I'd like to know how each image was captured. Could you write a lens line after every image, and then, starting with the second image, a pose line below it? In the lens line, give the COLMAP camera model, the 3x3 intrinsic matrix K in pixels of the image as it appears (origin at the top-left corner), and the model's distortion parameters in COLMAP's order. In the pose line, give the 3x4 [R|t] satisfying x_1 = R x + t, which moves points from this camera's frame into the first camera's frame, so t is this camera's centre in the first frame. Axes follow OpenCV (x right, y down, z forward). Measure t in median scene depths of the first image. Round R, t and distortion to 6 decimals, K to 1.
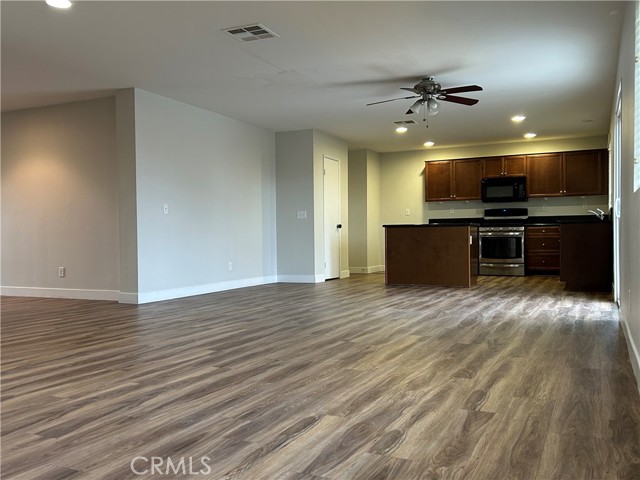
lens RADIAL K [[605.3, 0, 320.0], [0, 605.3, 240.0], [0, 0, 1]] dist [0.069785, -0.015240]
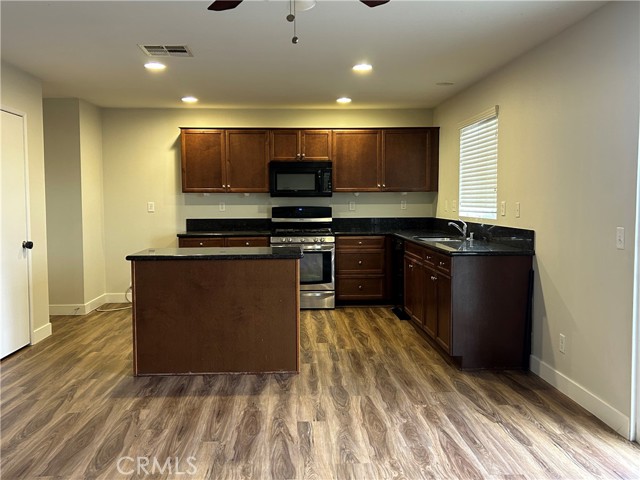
lens RADIAL K [[605.3, 0, 320.0], [0, 605.3, 240.0], [0, 0, 1]] dist [0.069785, -0.015240]
pose [[0.891513, -0.021116, 0.452503, 0.016160], [-0.004729, 0.998425, 0.055909, -0.053220], [-0.452971, -0.051984, 0.890009, 0.394992]]
